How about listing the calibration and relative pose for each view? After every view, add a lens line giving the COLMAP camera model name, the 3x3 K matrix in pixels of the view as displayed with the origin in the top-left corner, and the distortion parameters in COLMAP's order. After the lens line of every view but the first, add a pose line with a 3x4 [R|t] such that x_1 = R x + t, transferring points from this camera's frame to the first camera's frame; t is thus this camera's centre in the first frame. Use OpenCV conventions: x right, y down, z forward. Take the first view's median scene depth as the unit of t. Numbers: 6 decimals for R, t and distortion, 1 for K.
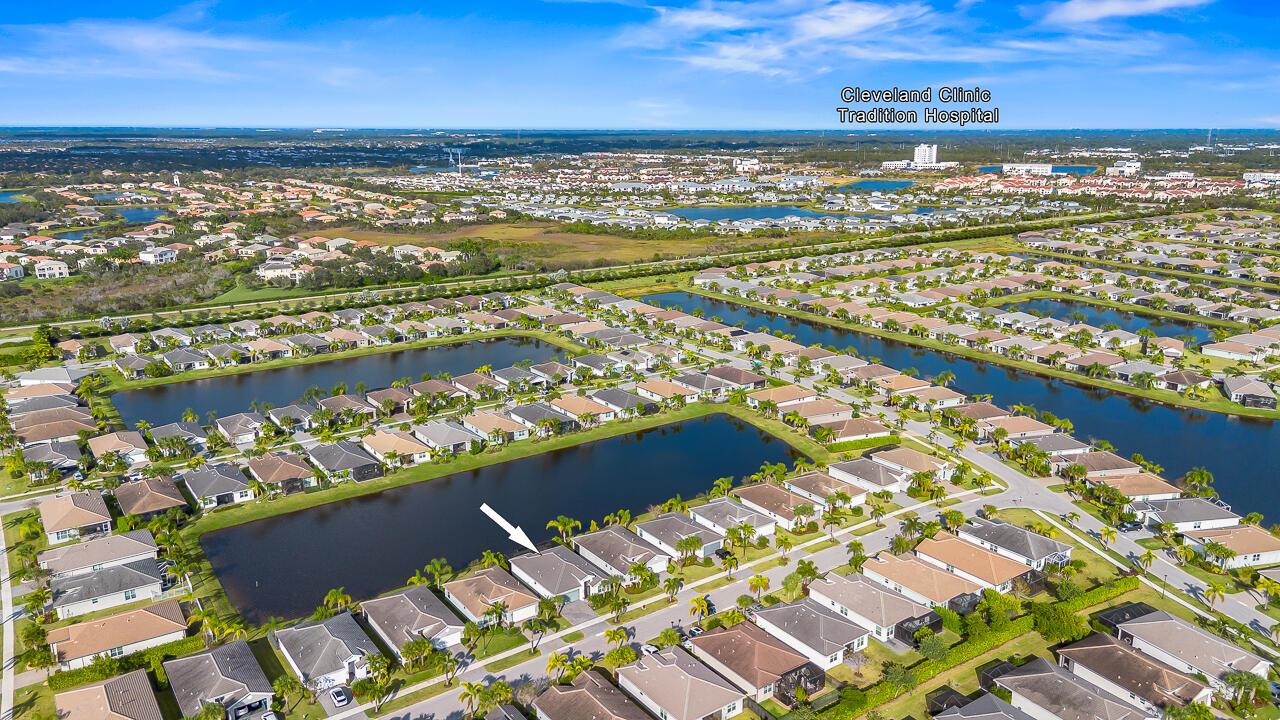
lens RADIAL K [[950.7, 0, 640.0], [0, 950.7, 360.0], [0, 0, 1]] dist [0.090000, -0.130872]
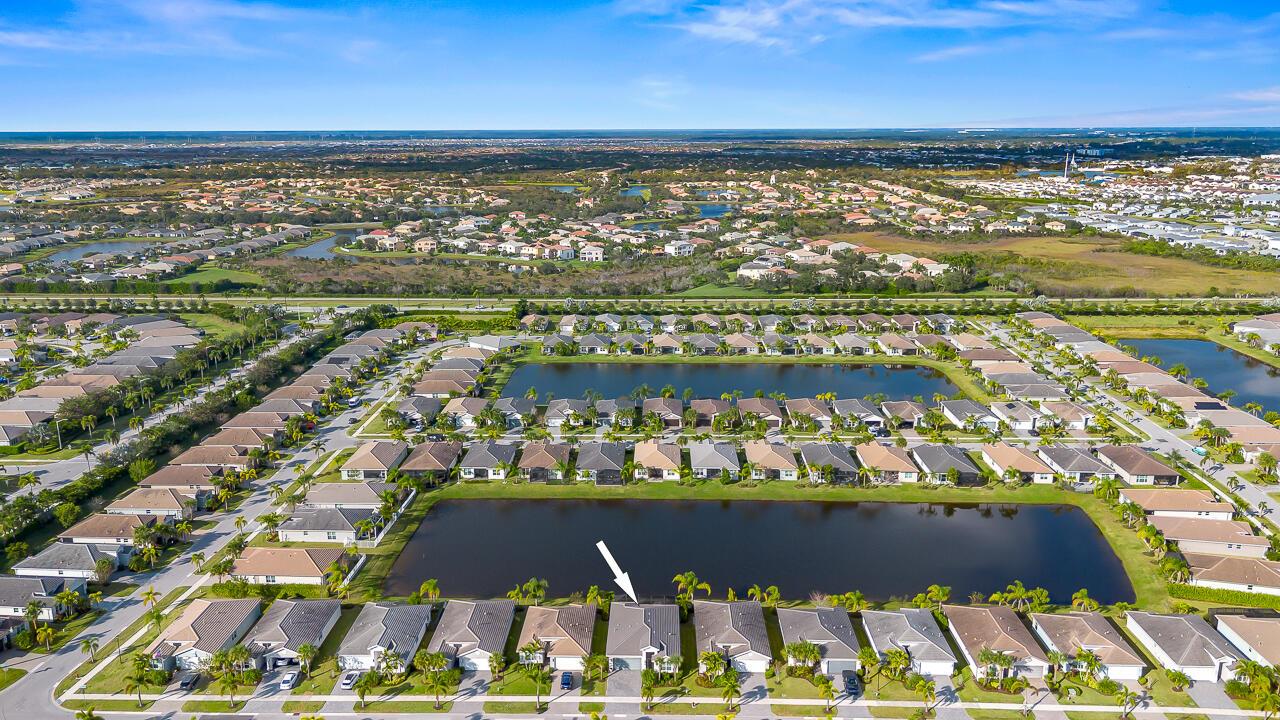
lens RADIAL K [[950.7, 0, 640.0], [0, 950.7, 360.0], [0, 0, 1]] dist [0.090000, -0.130872]
pose [[0.781289, 0.143134, -0.607536, 0.235707], [-0.142688, 0.988534, 0.049400, -0.042444], [0.607641, 0.048093, 0.792754, 0.151007]]
